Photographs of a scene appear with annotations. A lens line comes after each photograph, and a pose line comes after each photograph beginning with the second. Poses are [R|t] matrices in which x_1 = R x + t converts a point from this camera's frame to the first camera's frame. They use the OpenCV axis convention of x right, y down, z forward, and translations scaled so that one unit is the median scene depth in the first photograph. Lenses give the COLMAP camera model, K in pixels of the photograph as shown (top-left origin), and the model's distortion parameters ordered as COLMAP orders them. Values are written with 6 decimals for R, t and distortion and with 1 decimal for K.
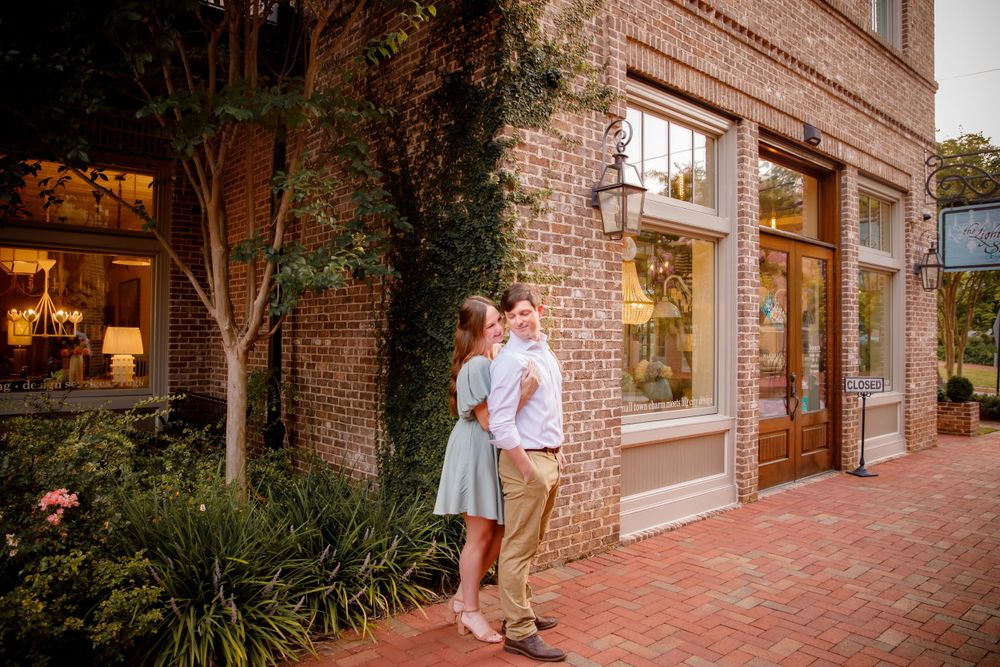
lens RADIAL K [[664.4, 0, 500.0], [0, 664.4, 333.5], [0, 0, 1]] dist [-0.001666, -0.000518]
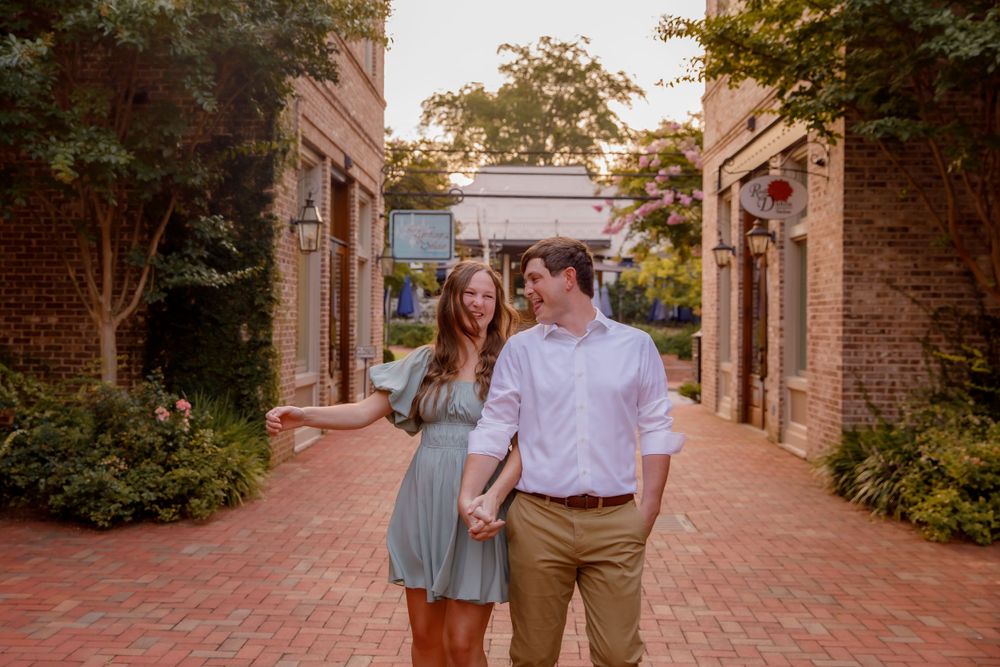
lens RADIAL K [[1016.9, 0, 500.0], [0, 1016.9, 333.5], [0, 0, 1]] dist [-0.011815, 0.020156]
pose [[0.693232, -0.009544, 0.720651, -0.686848], [-0.006537, 0.999788, 0.019530, -0.001591], [-0.720685, -0.018250, 0.693022, -0.549319]]
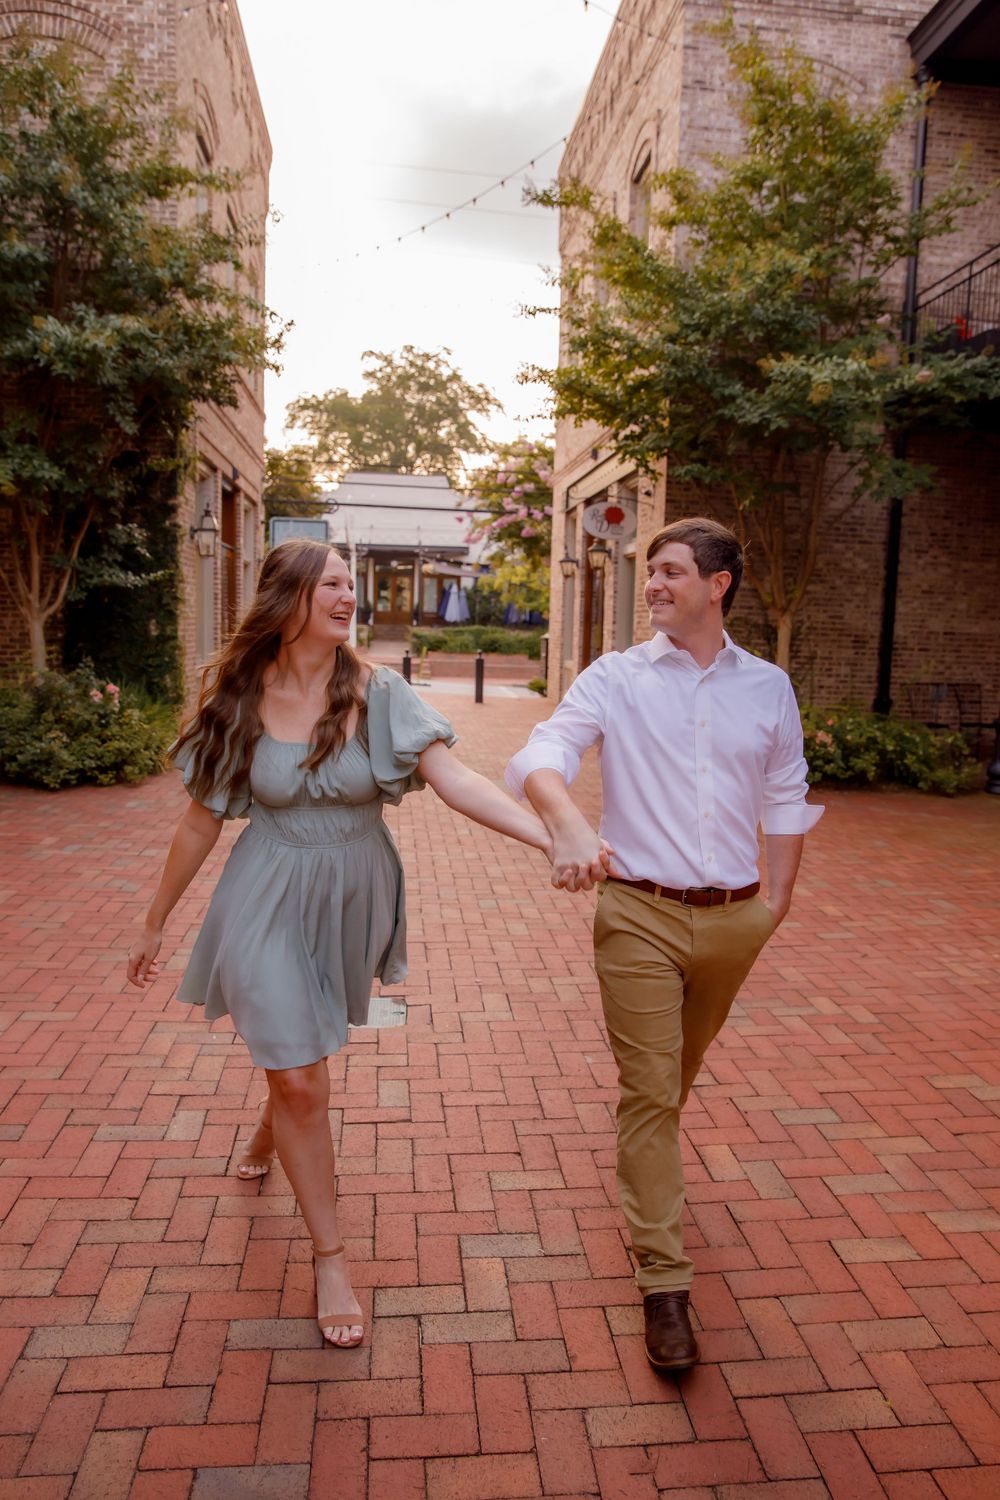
lens RADIAL K [[947.8, 0, 500.0], [0, 947.8, 750.0], [0, 0, 1]] dist [-0.049908, 0.000346]
pose [[0.583932, -0.097590, 0.805915, -0.798639], [-0.025496, 0.990054, 0.138361, -0.001479], [-0.811402, -0.101341, 0.575636, -0.627287]]
